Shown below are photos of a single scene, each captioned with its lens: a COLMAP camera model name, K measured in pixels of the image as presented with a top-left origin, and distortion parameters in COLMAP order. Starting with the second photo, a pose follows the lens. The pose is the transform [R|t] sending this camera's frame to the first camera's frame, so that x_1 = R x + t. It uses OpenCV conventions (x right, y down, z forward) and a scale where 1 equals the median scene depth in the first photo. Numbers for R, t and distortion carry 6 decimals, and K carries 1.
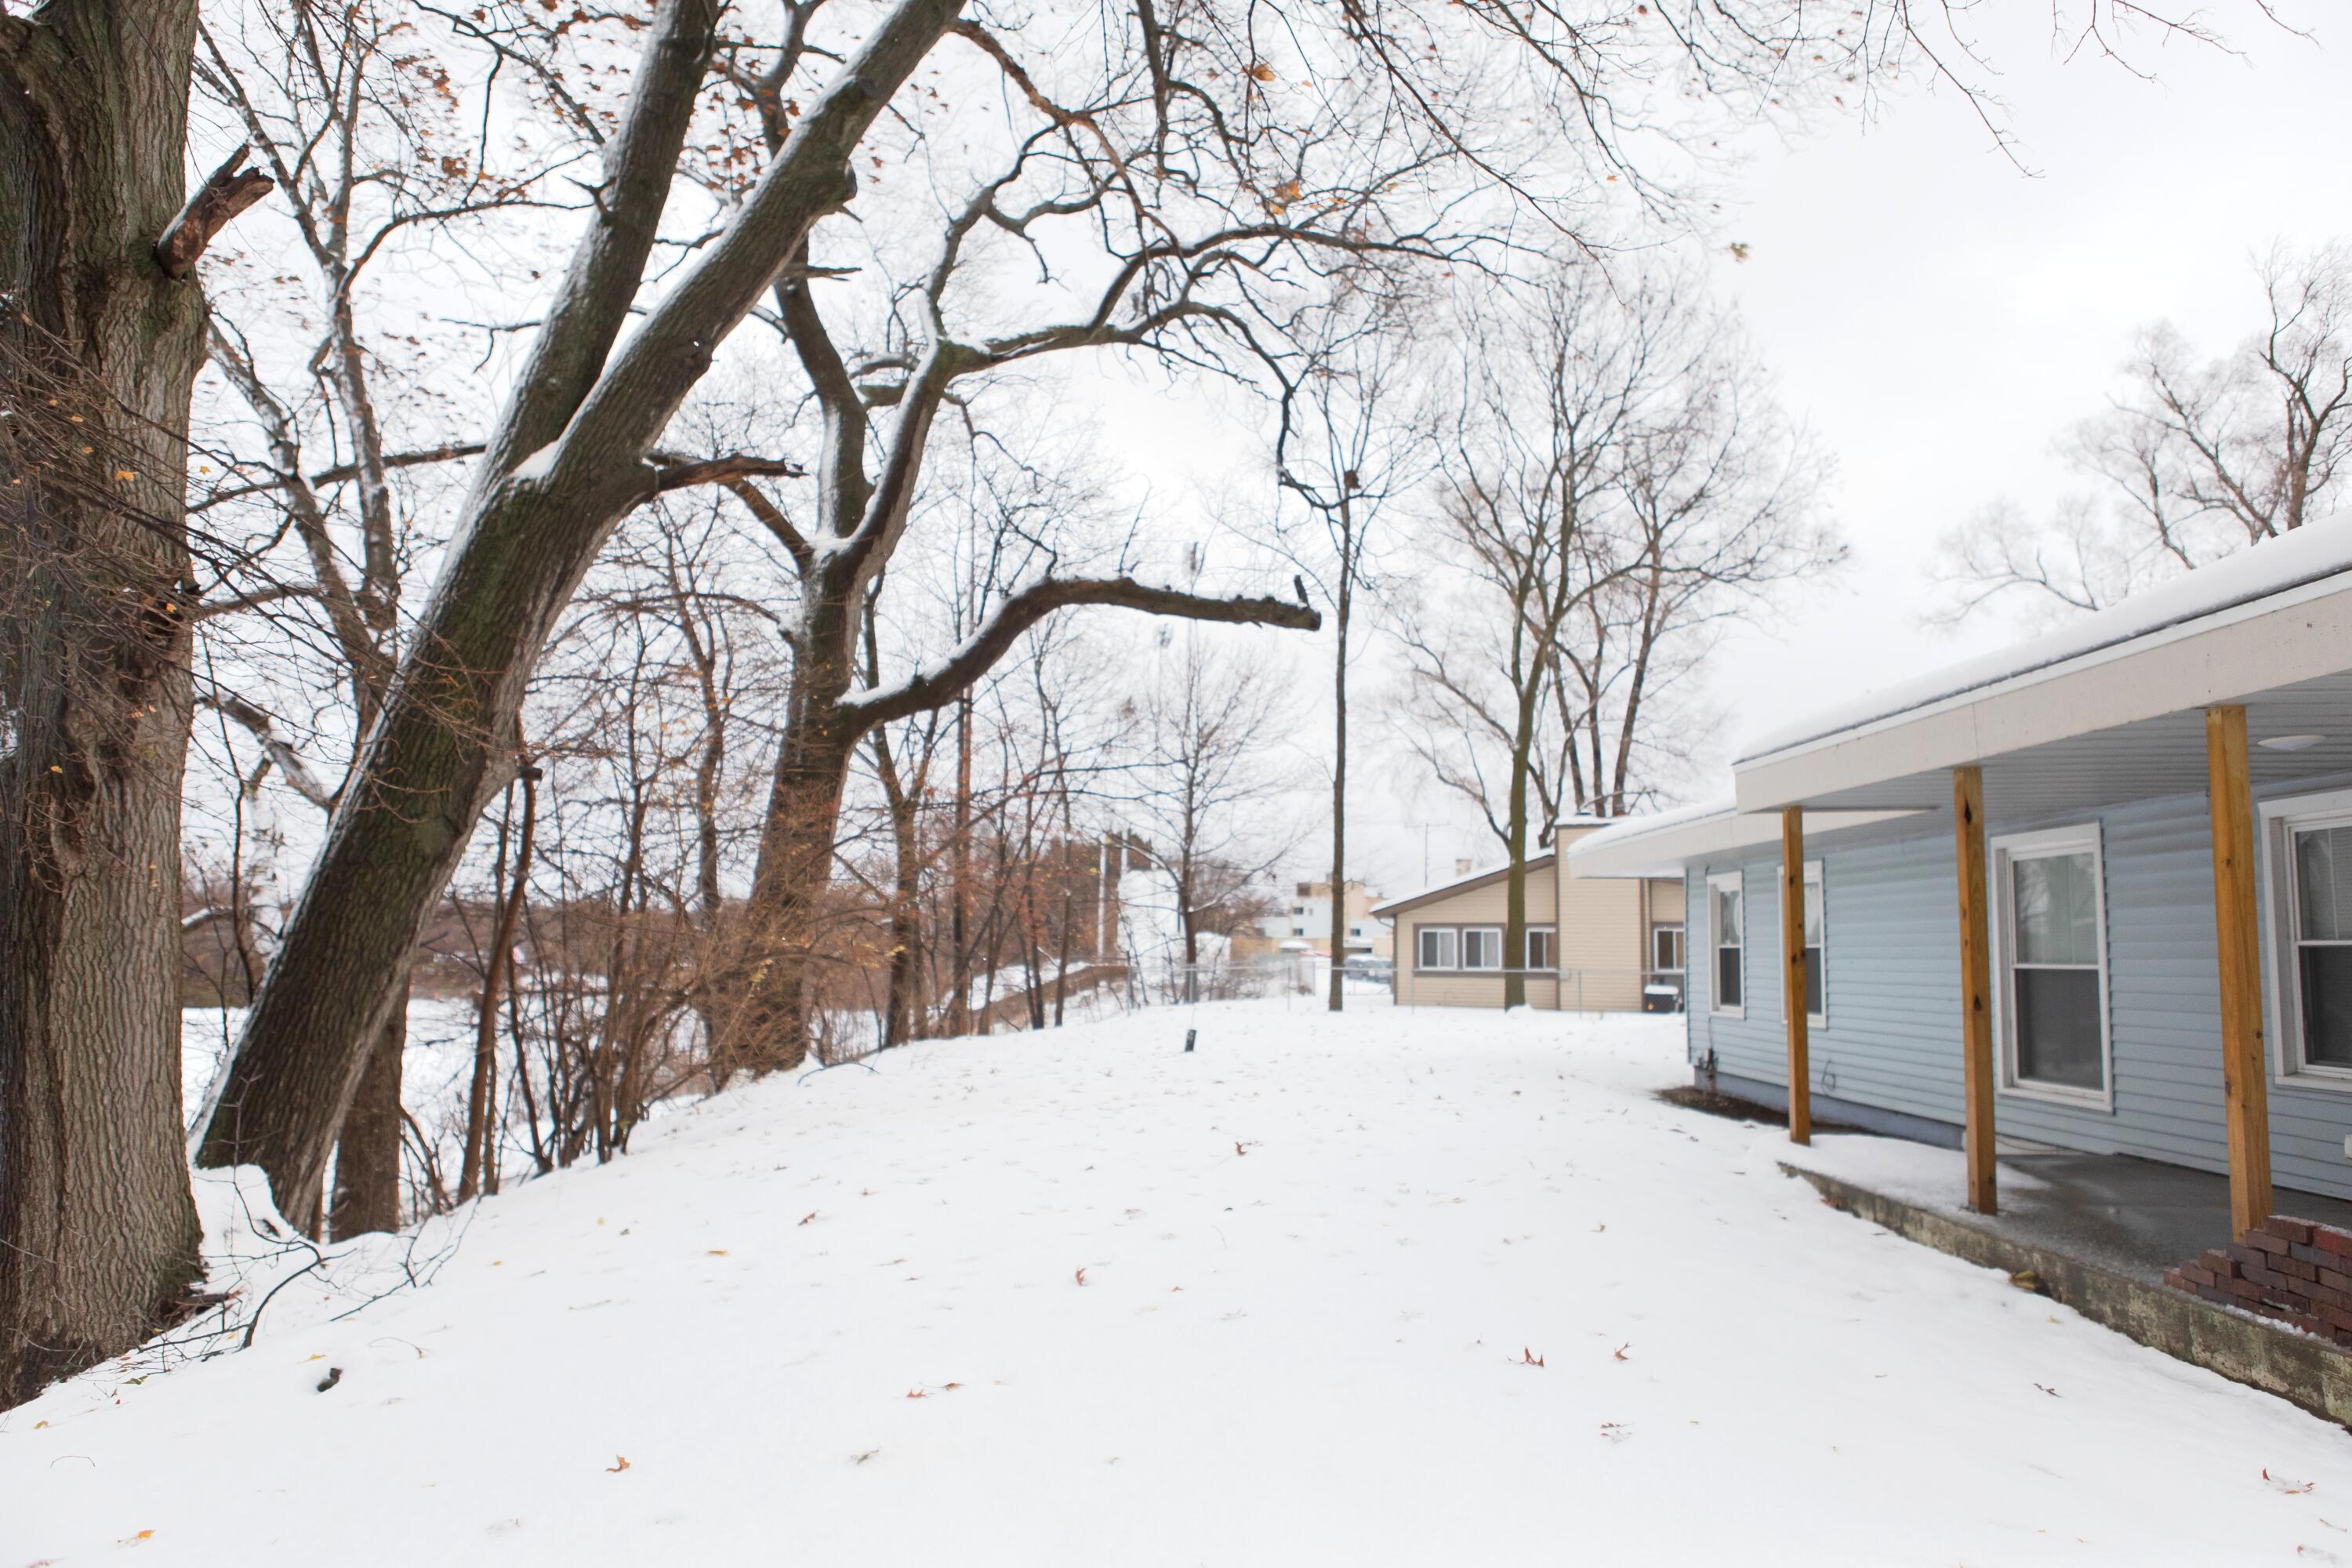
lens RADIAL K [[1607.8, 0, 1189.9], [0, 1607.8, 787.1], [0, 0, 1]] dist [-0.026769, 0.021964]
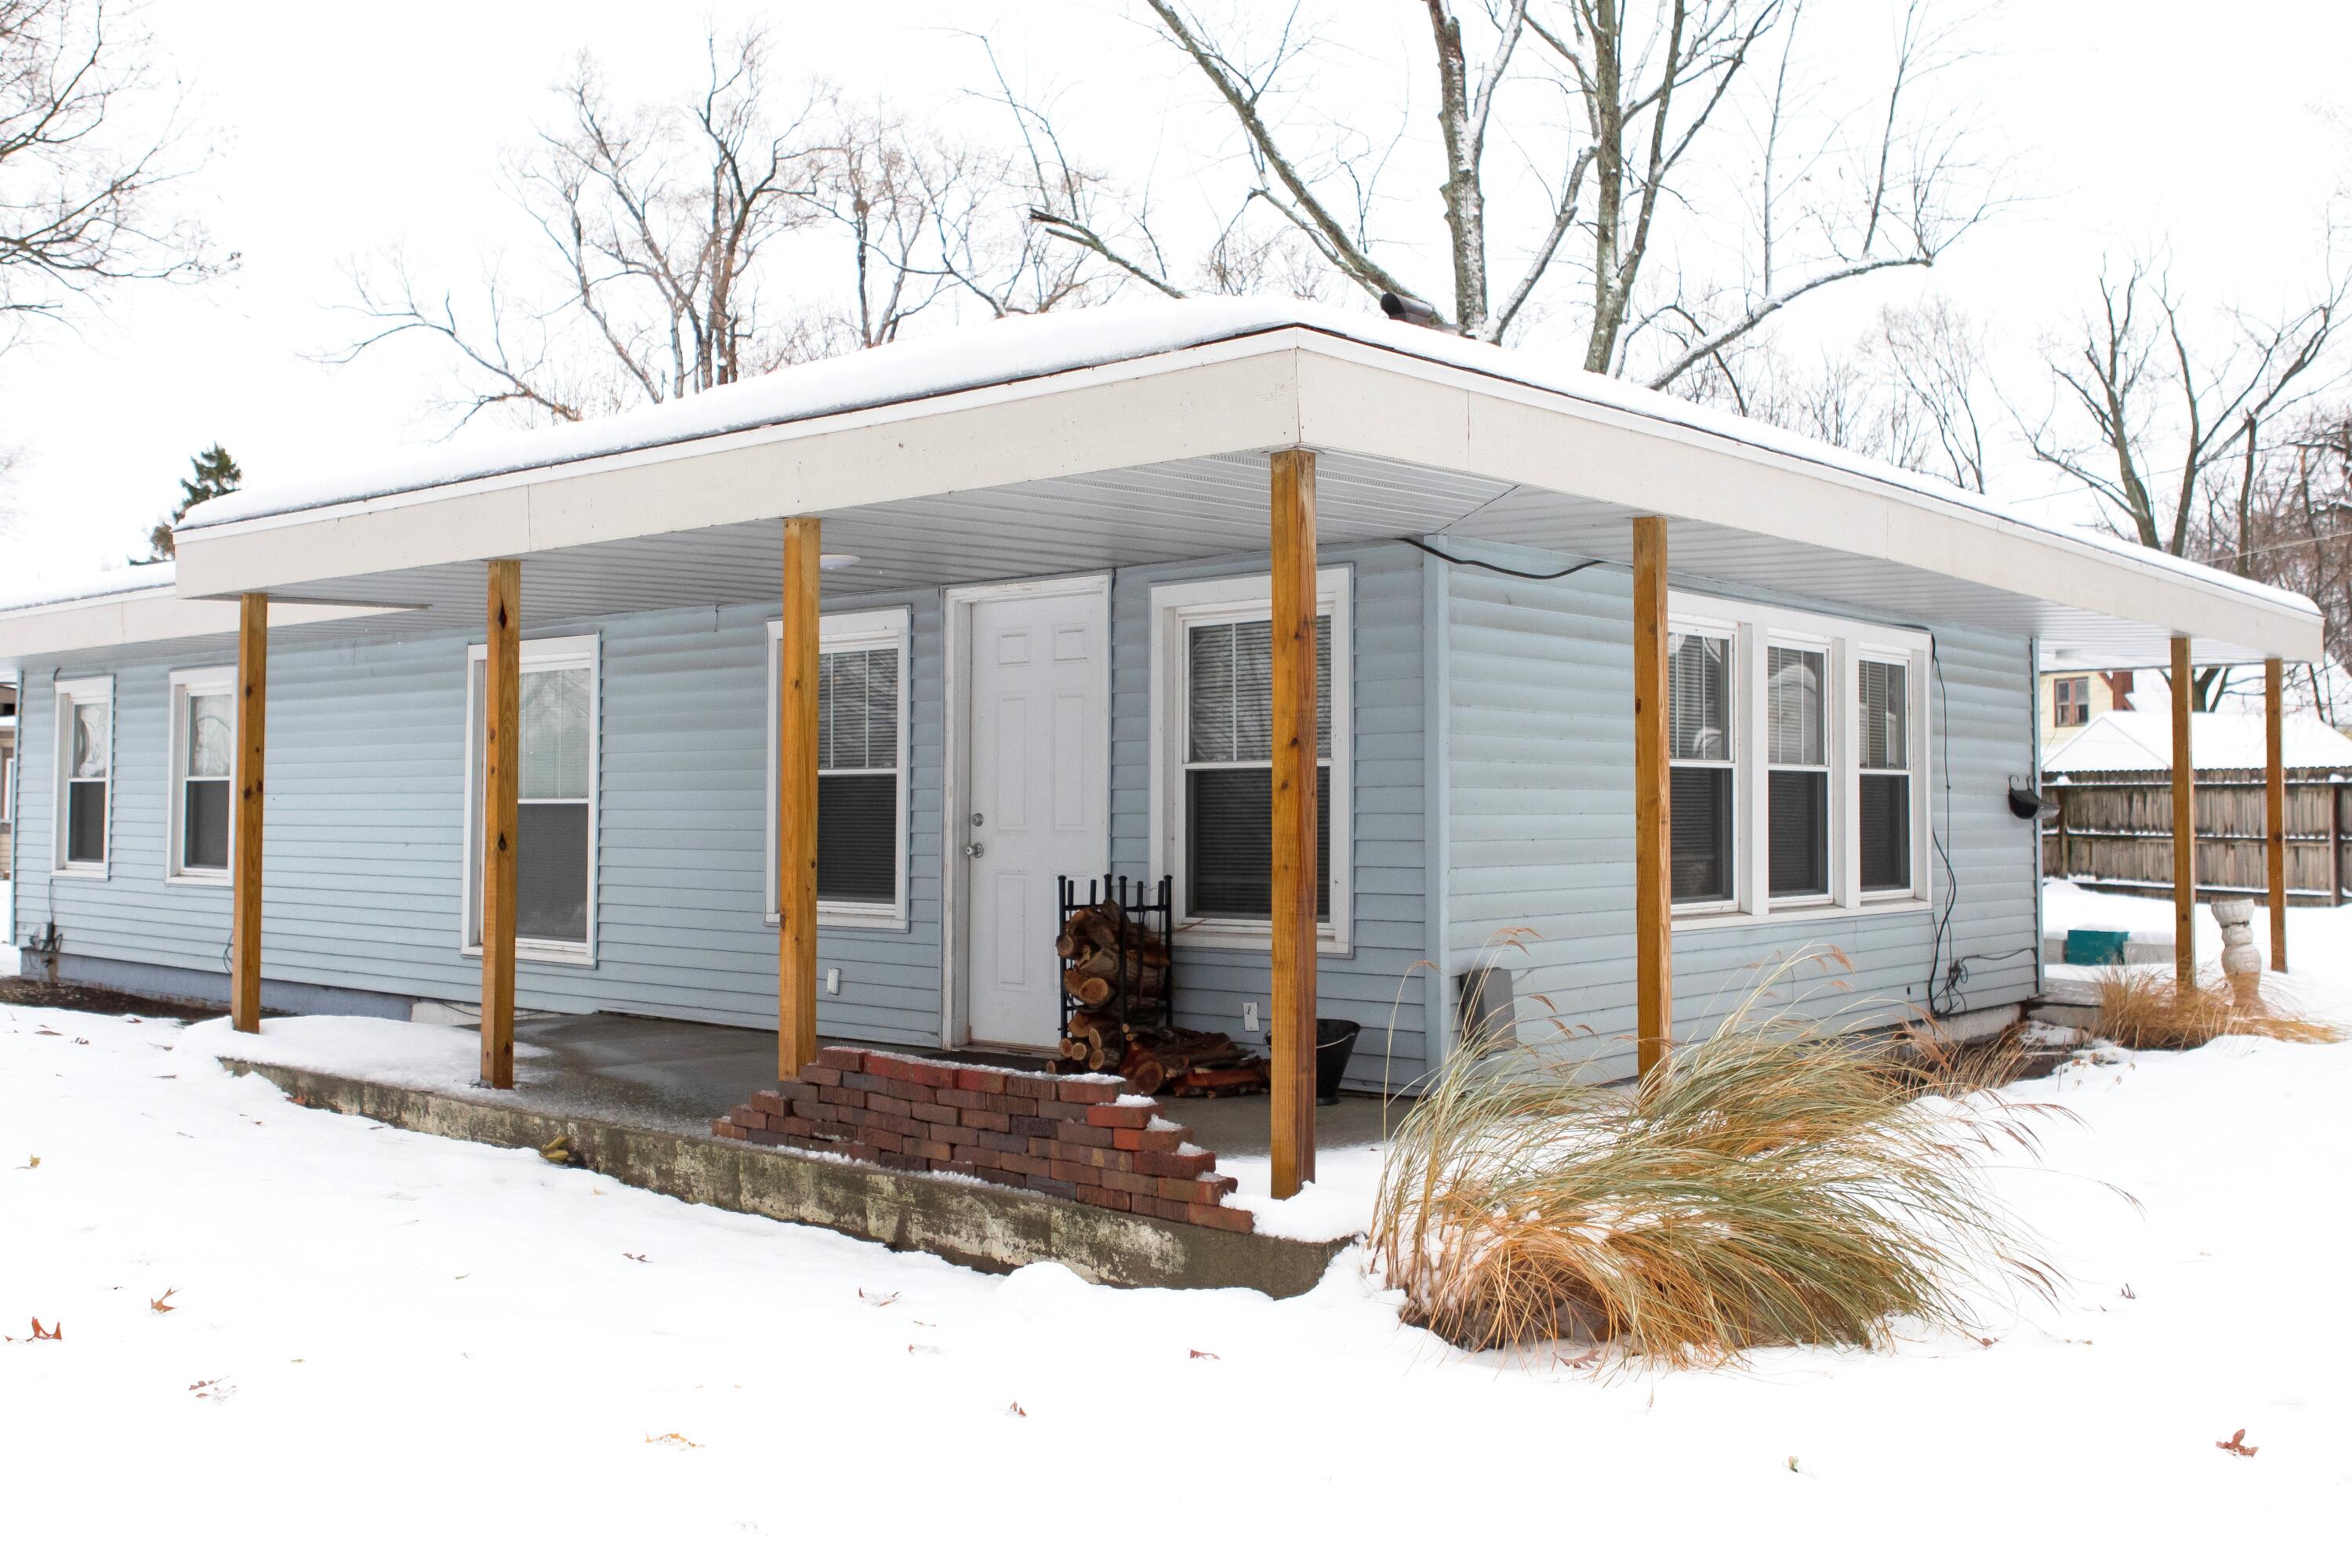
lens RADIAL K [[2111.3, 0, 1175.8], [0, 2111.3, 744.6], [0, 0, 1]] dist [0.036961, -0.001133]
pose [[0.675053, 0.009763, 0.737705, -0.100019], [-0.069418, 0.996317, 0.050337, 0.003406], [-0.734496, -0.085190, 0.673244, -0.008234]]
